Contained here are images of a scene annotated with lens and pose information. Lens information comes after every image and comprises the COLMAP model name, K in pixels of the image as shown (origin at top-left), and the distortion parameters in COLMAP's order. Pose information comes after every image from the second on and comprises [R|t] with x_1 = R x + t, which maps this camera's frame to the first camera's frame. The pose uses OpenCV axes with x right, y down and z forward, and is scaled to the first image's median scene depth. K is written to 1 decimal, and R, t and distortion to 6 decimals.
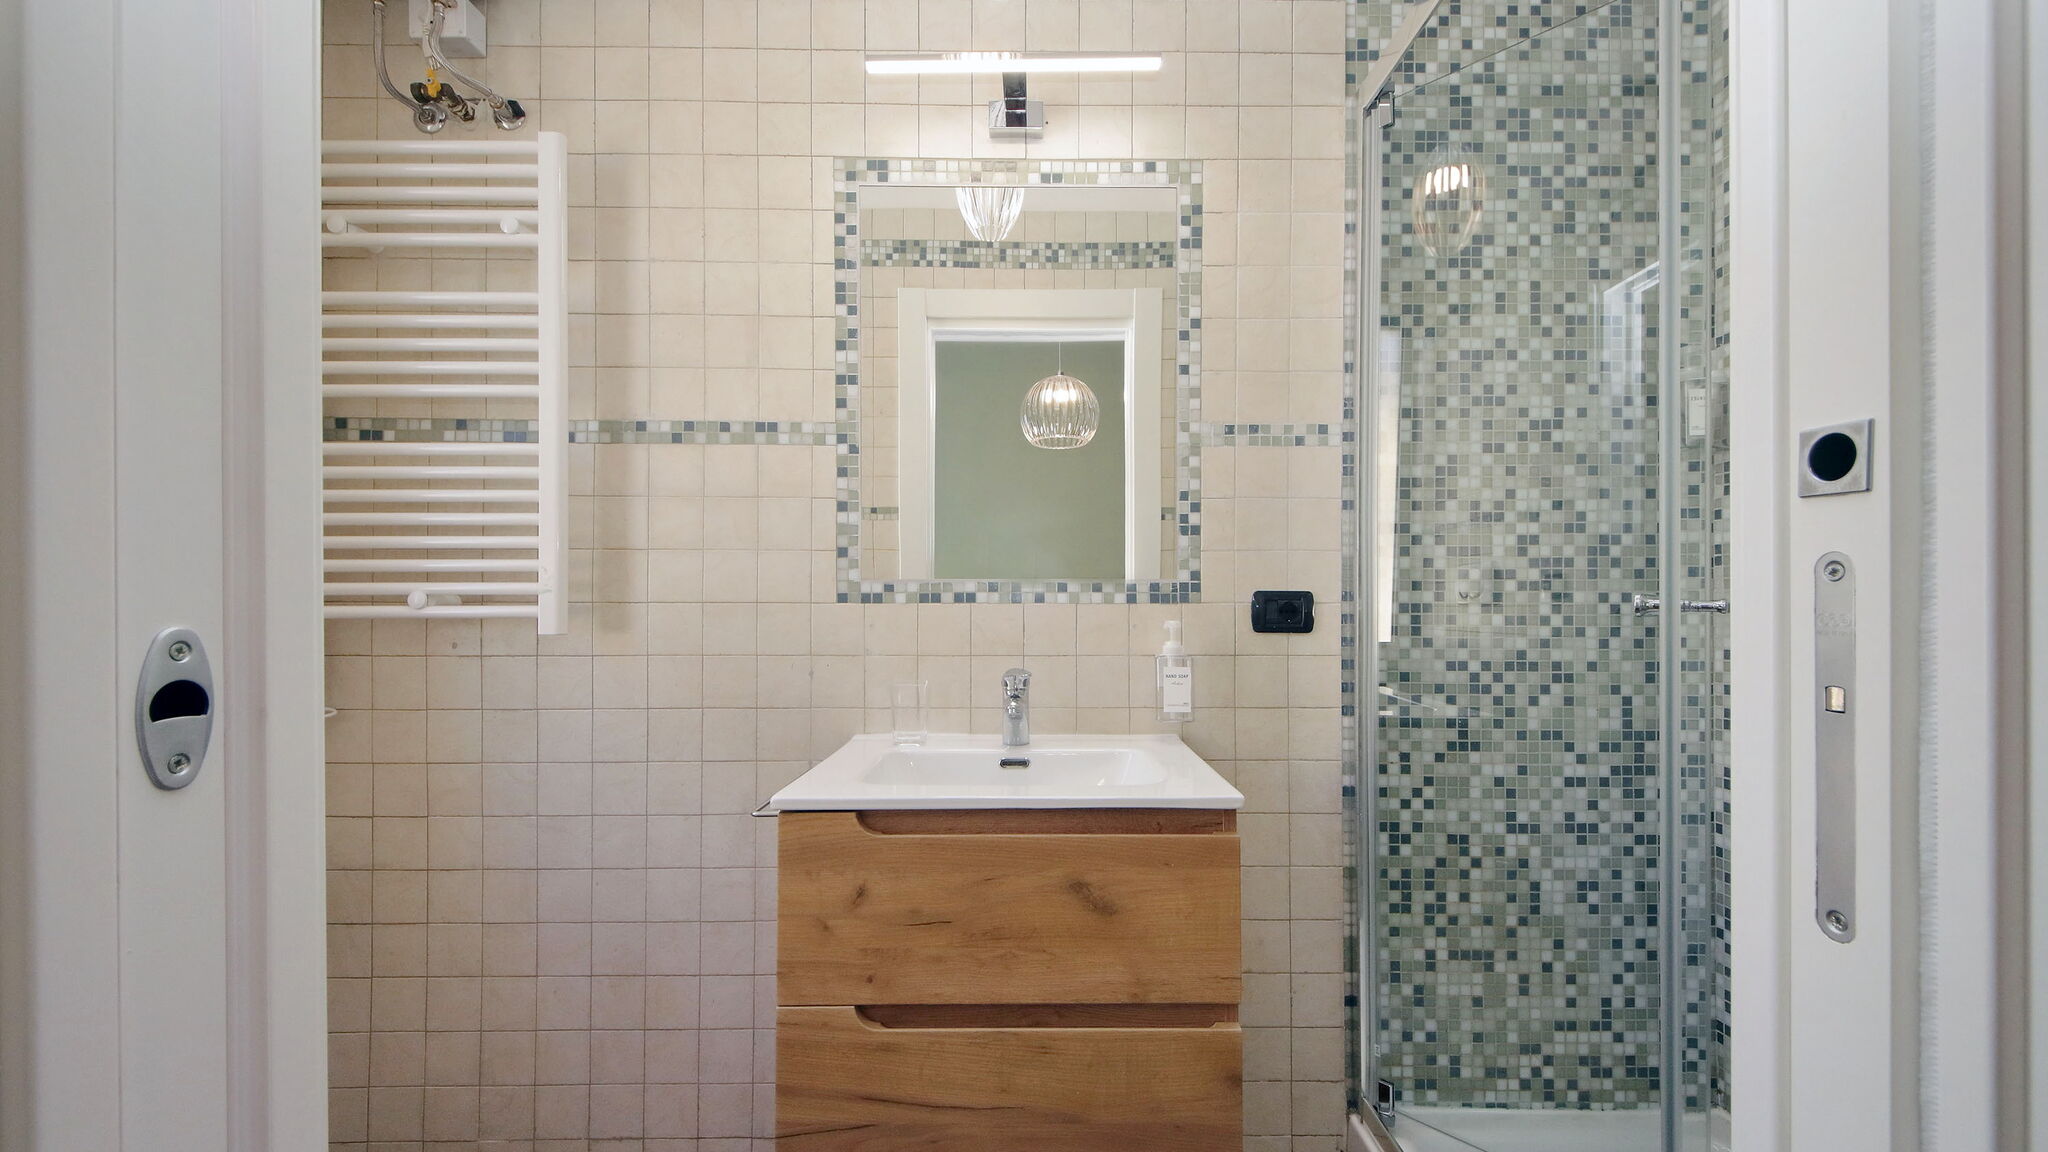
lens RADIAL K [[762.1, 0, 1062.1], [0, 762.1, 601.6], [0, 0, 1]] dist [0.048162, -0.032379]
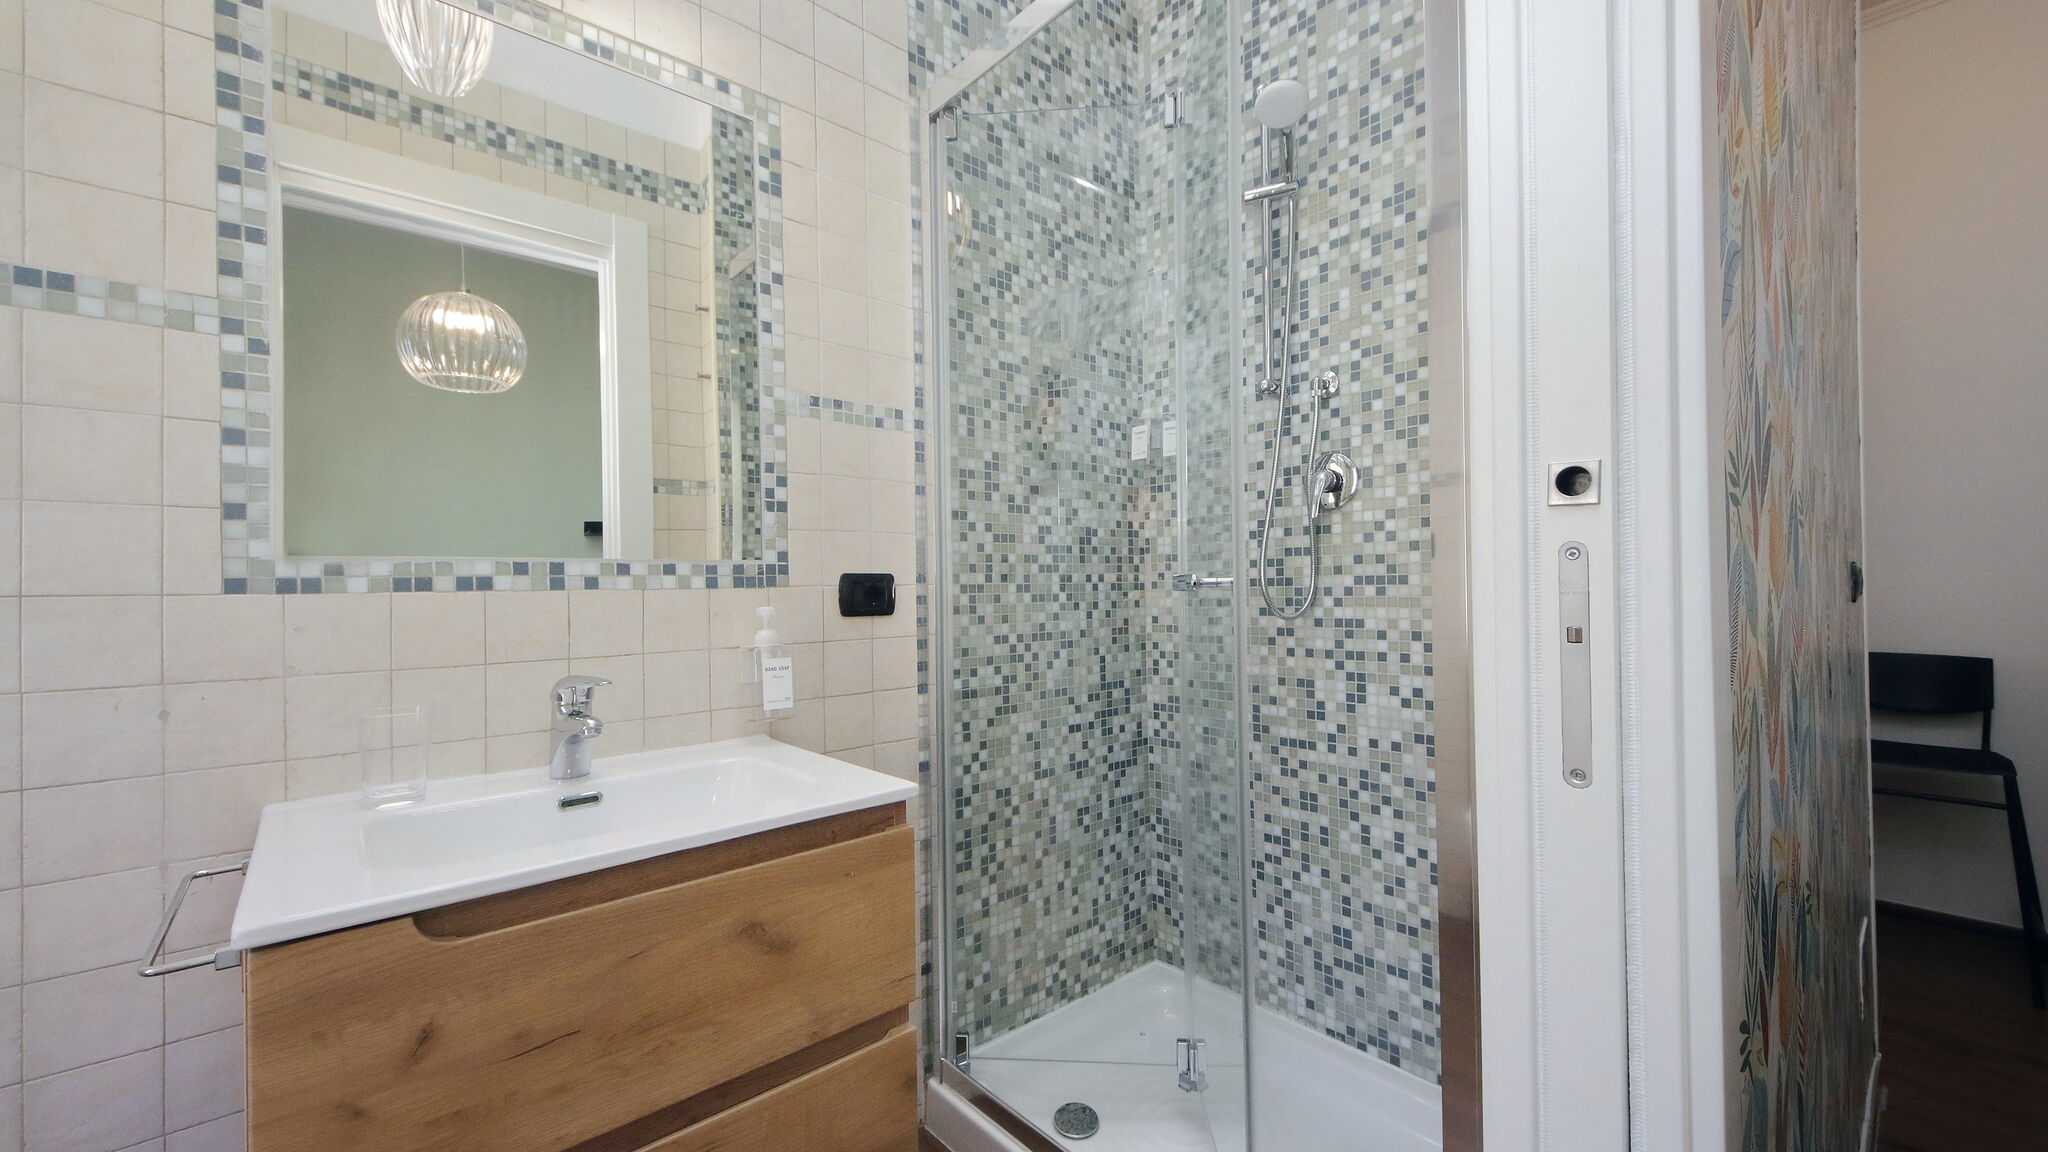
lens RADIAL K [[780.1, 0, 995.6], [0, 780.1, 582.3], [0, 0, 1]] dist [0.037852, -0.019648]
pose [[0.769530, -0.009107, 0.638545, -0.224023], [0.014286, 0.999894, -0.002955, 0.002862], [-0.638450, 0.011397, 0.769579, 0.123550]]
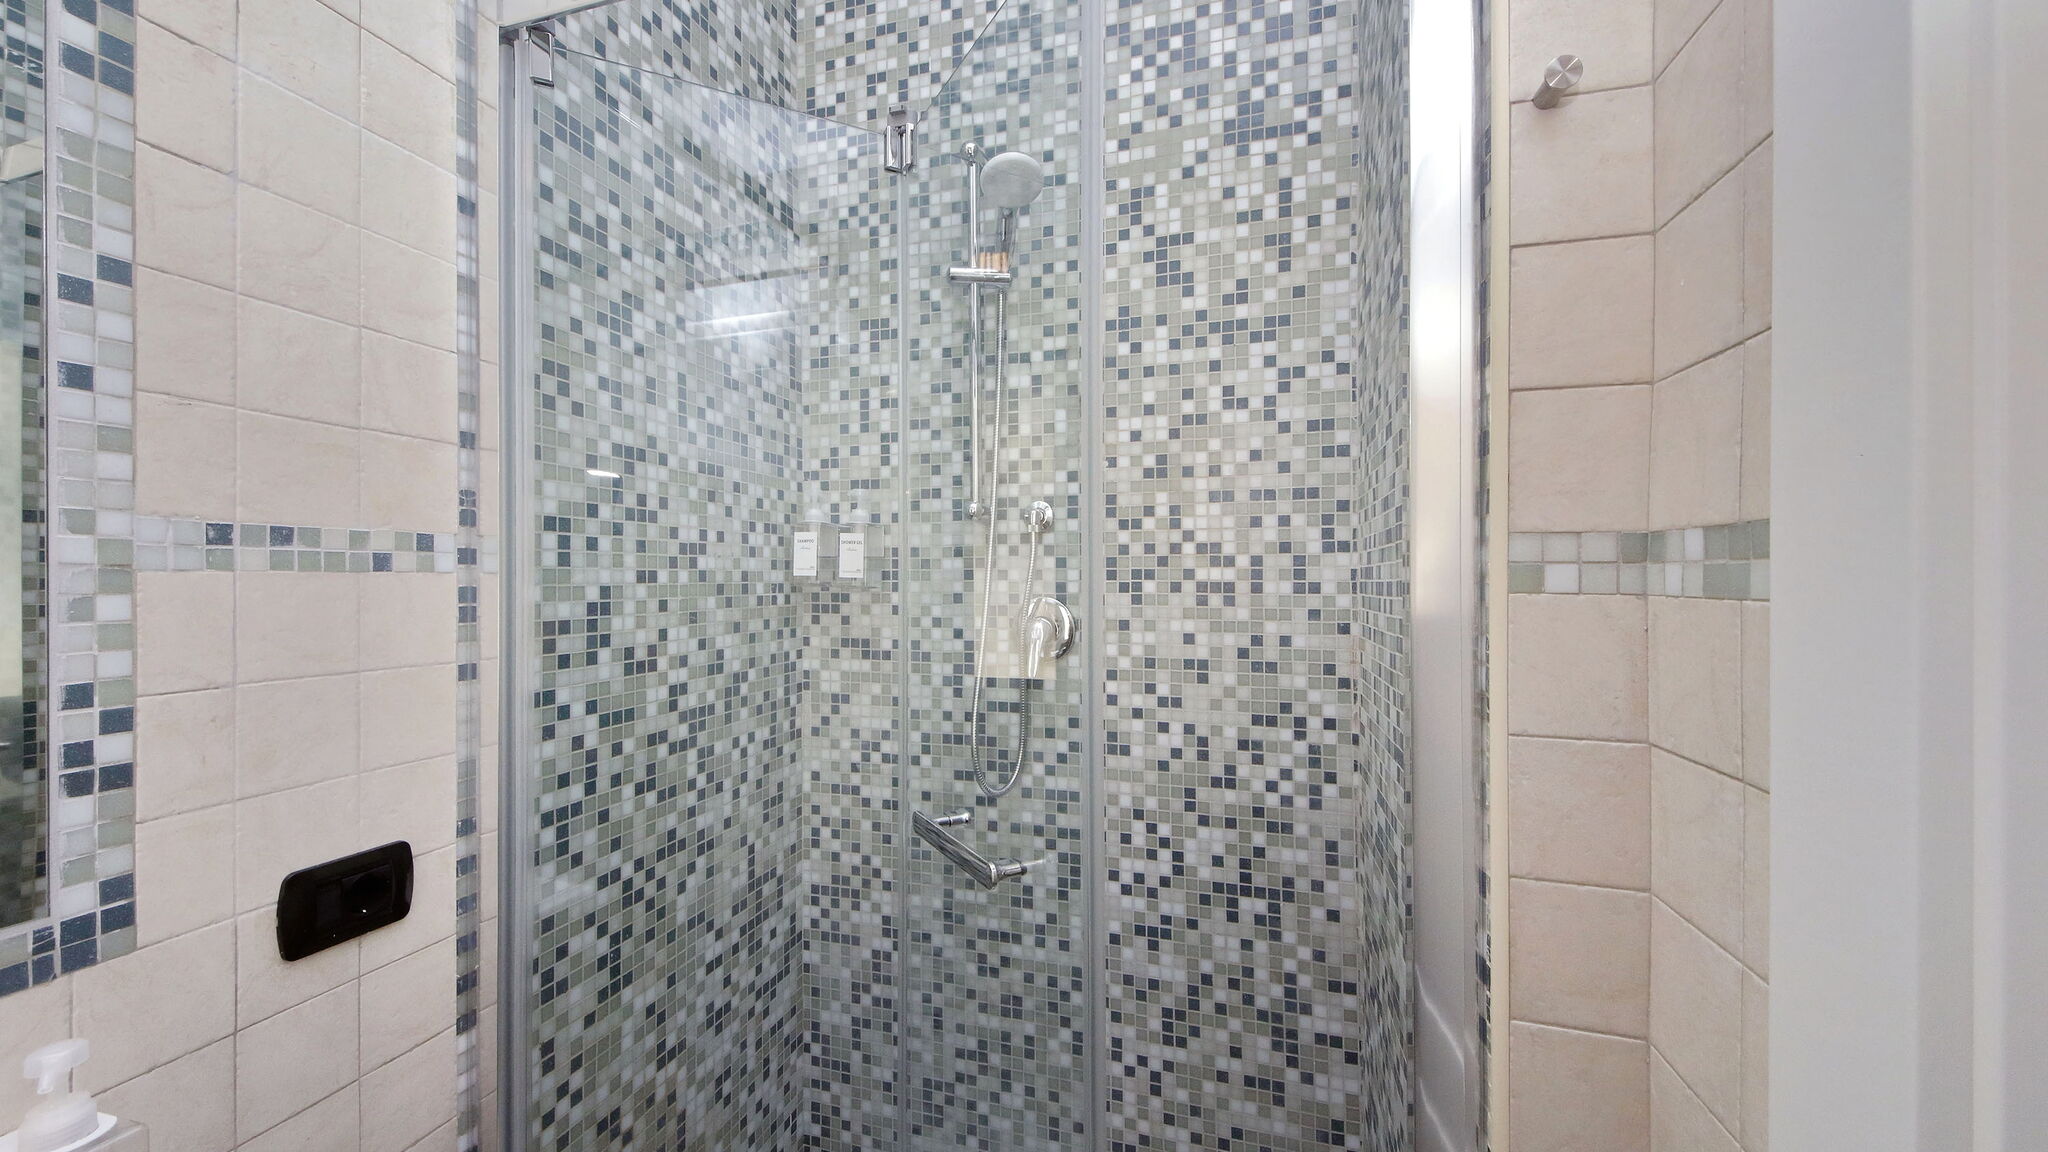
lens RADIAL K [[785.7, 0, 985.2], [0, 785.7, 574.3], [0, 0, 1]] dist [0.039933, -0.022303]
pose [[0.328228, 0.001424, 0.944597, -0.074485], [0.003921, 0.999988, -0.002870, -0.197410], [-0.944590, 0.004645, 0.328219, 0.423037]]
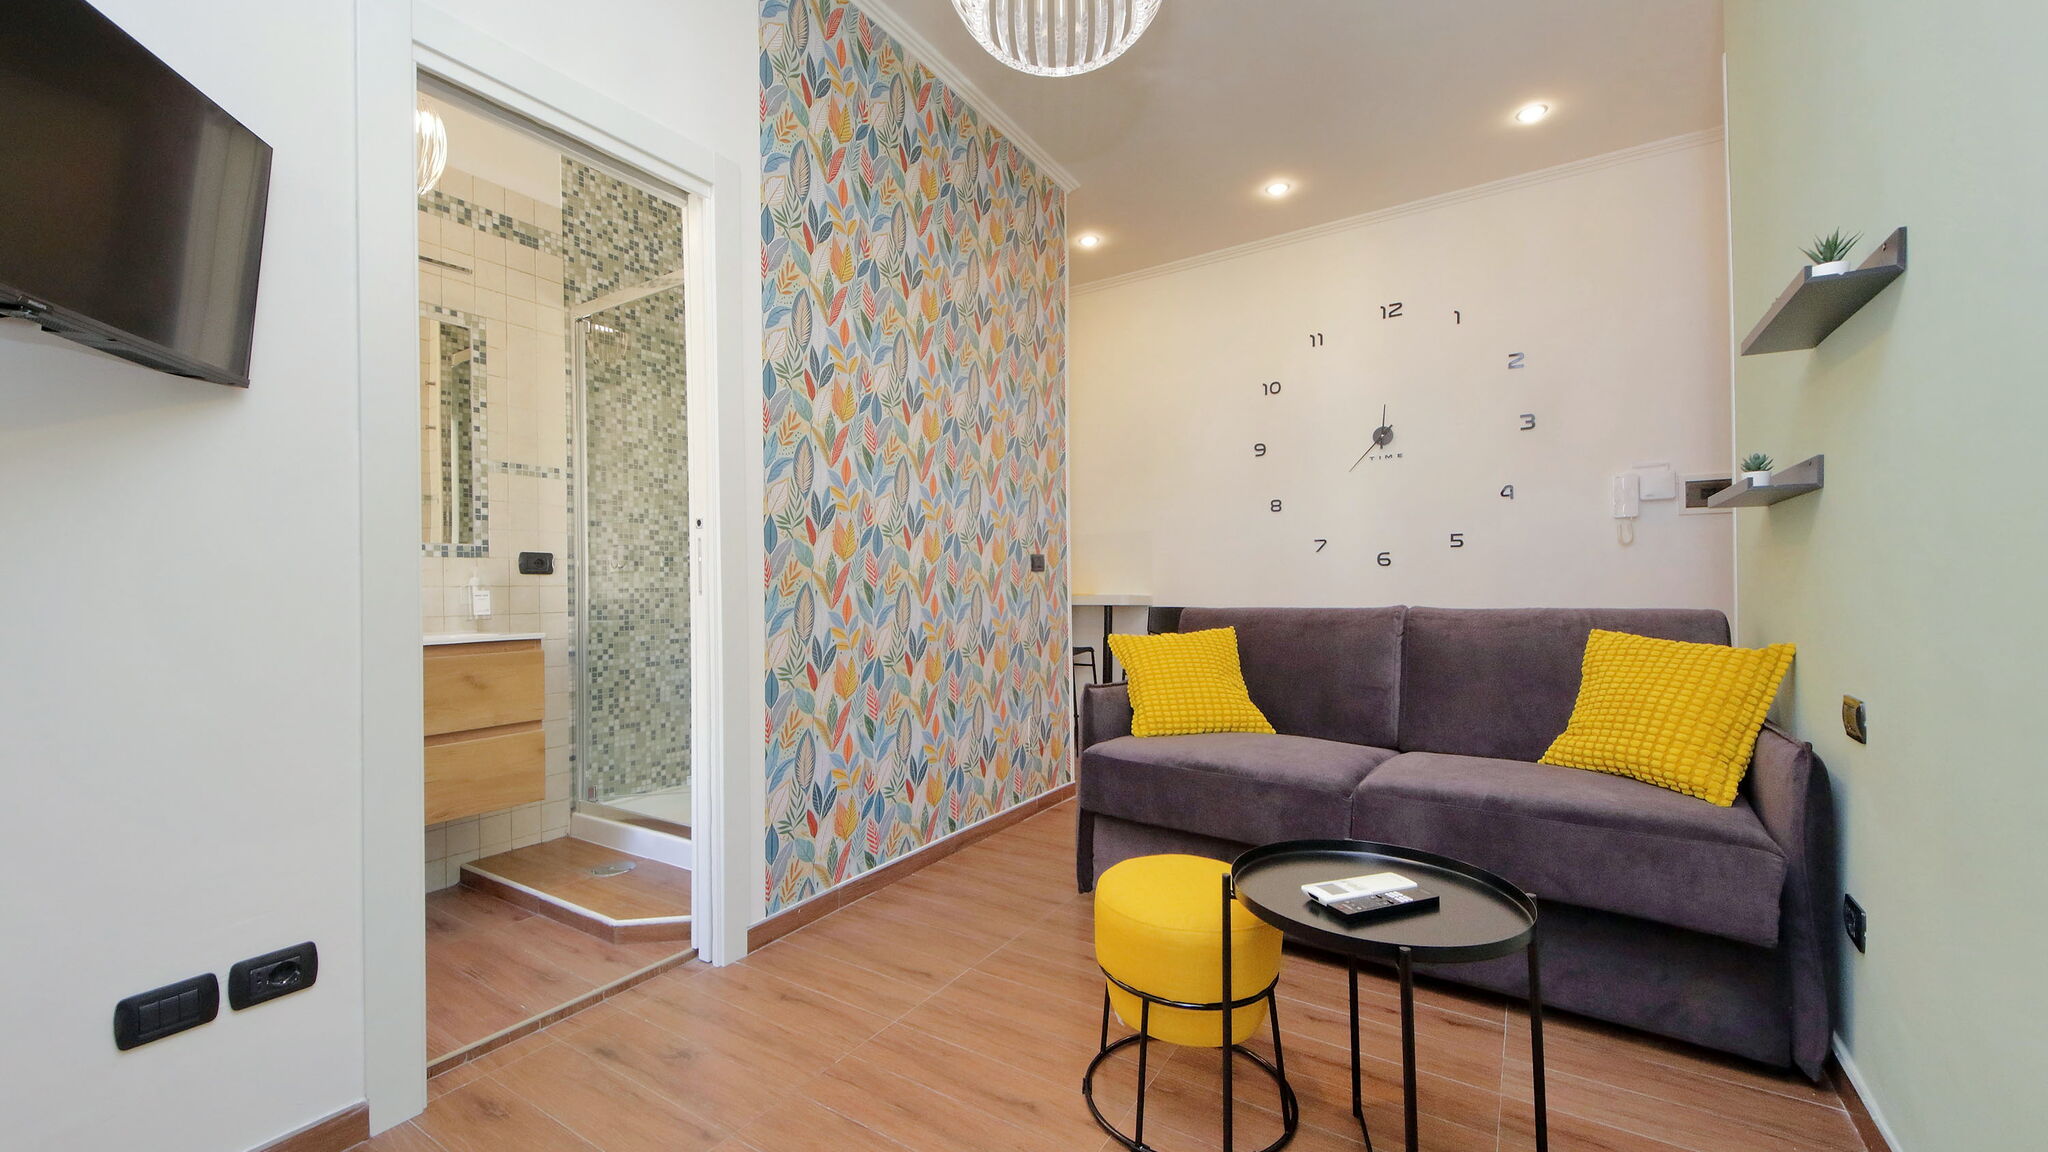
lens RADIAL K [[801.0, 0, 1027.2], [0, 801.0, 583.3], [0, 0, 1]] dist [0.050322, -0.039540]
pose [[0.540877, -0.003793, 0.841093, -0.755851], [0.011718, 0.999927, -0.003026, 0.083913], [-0.841020, 0.011493, 0.540882, -1.132733]]
